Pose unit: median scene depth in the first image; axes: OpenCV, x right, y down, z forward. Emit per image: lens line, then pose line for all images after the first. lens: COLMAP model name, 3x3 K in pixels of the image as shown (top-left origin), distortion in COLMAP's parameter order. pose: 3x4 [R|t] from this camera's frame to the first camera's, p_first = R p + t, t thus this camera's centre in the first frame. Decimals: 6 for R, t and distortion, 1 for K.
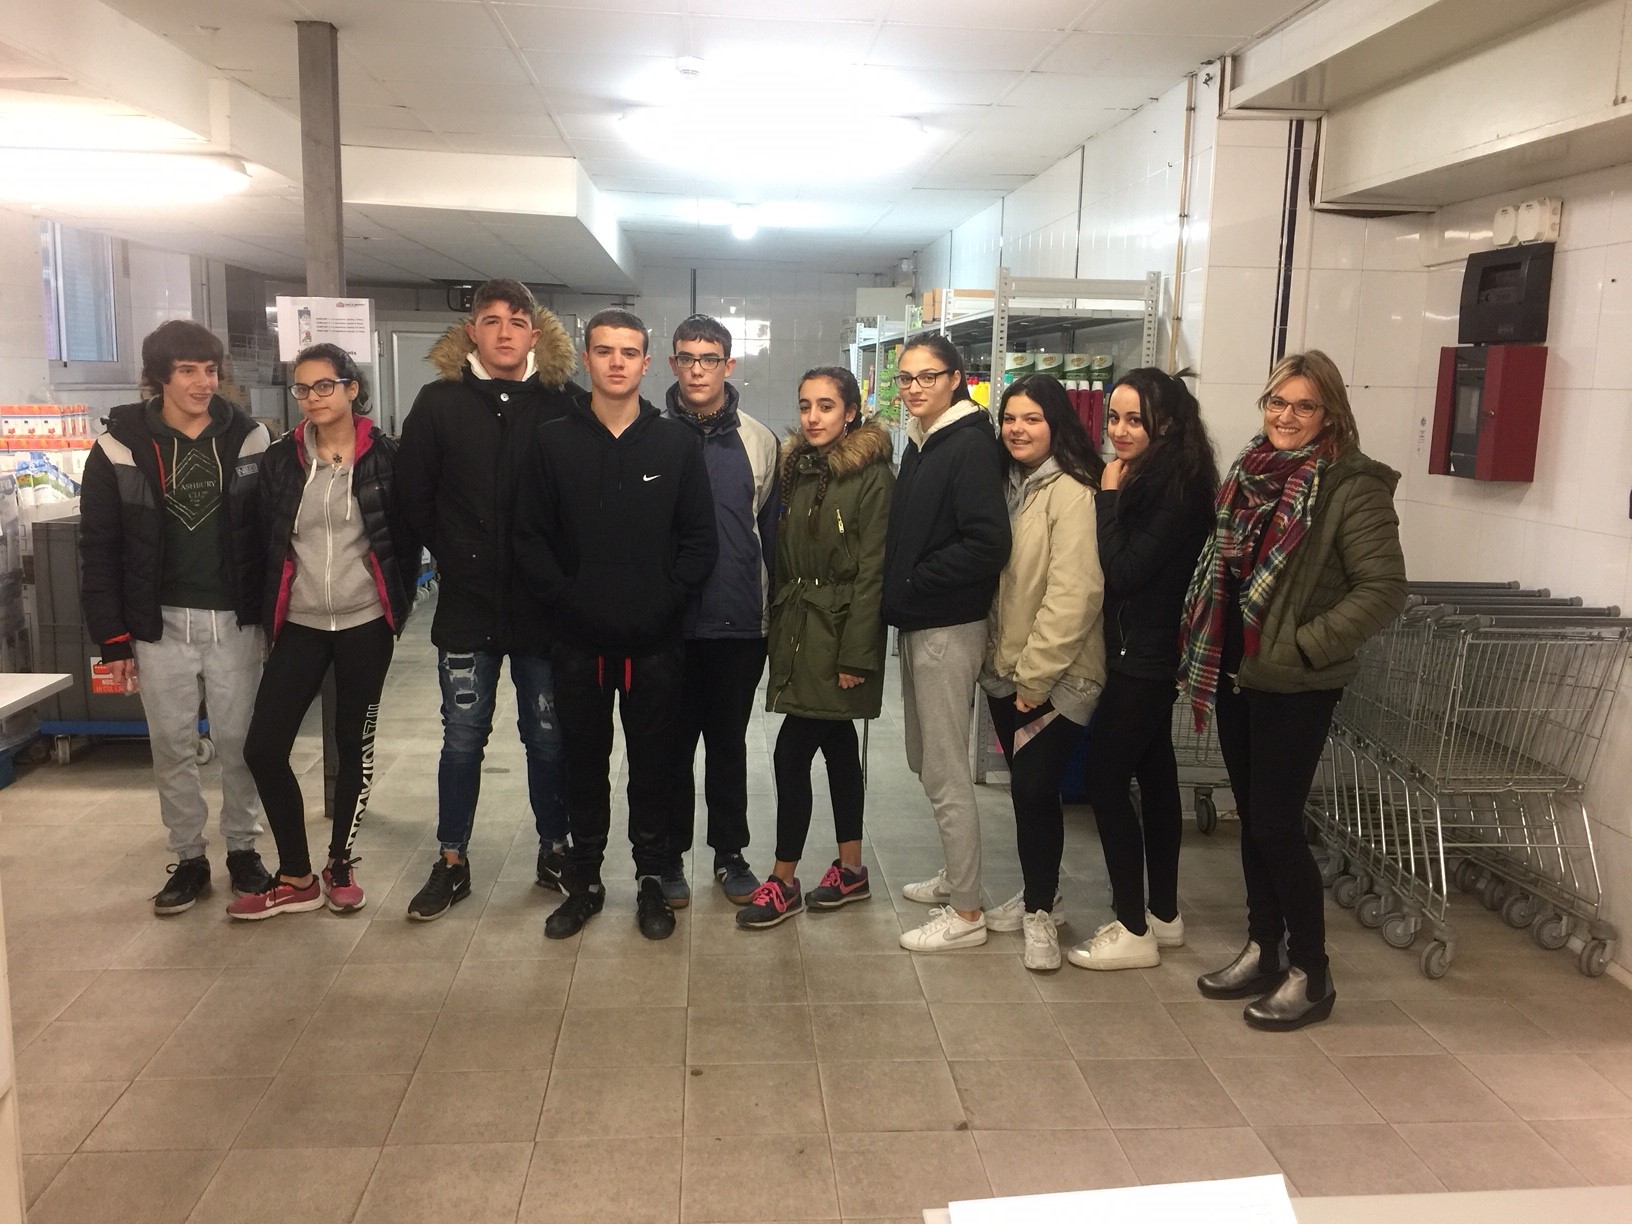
lens RADIAL K [[1354.7, 0, 816.0], [0, 1354.7, 612.0], [0, 0, 1]] dist [0.006173, -0.001472]
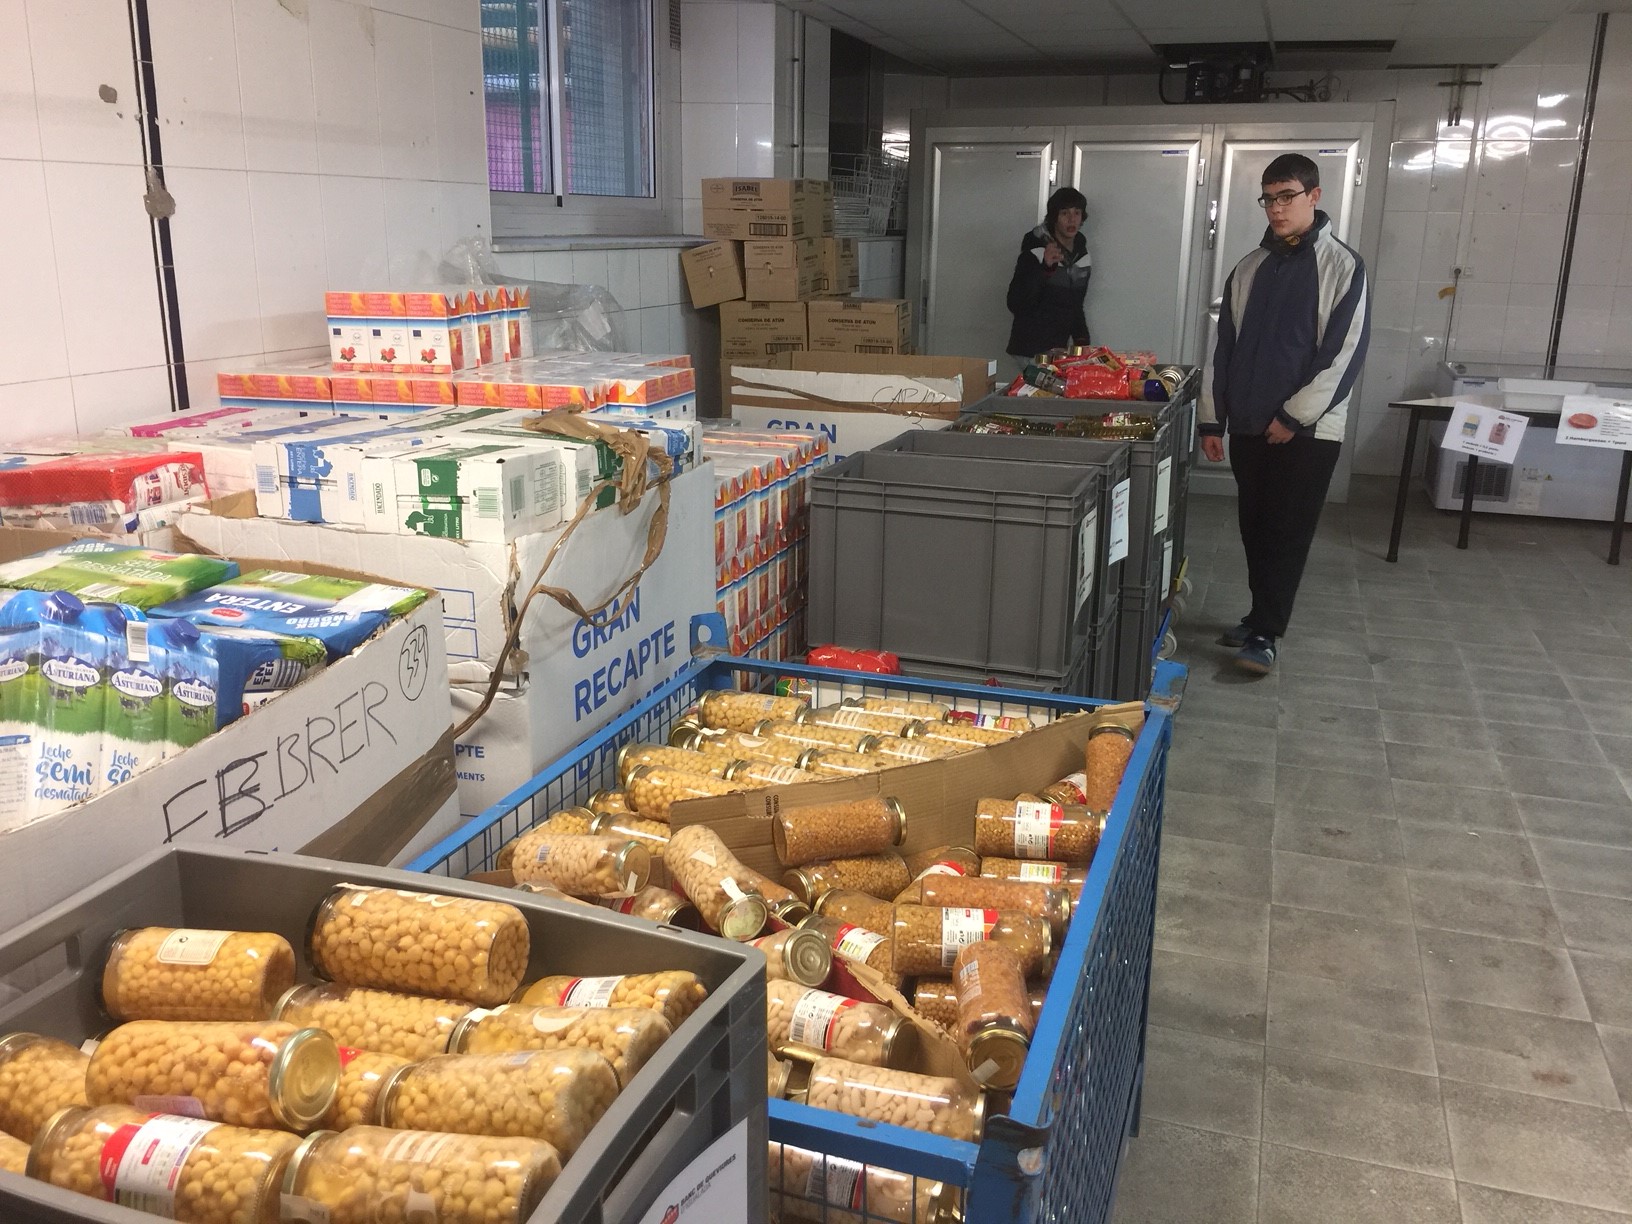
lens RADIAL K [[1354.7, 0, 816.0], [0, 1354.7, 612.0], [0, 0, 1]] dist [0.006173, -0.001472]
pose [[0.917501, 0.099240, -0.385154, -0.275312], [-0.057275, 0.991245, 0.118970, -0.107950], [0.393588, -0.087096, 0.915152, 0.635938]]
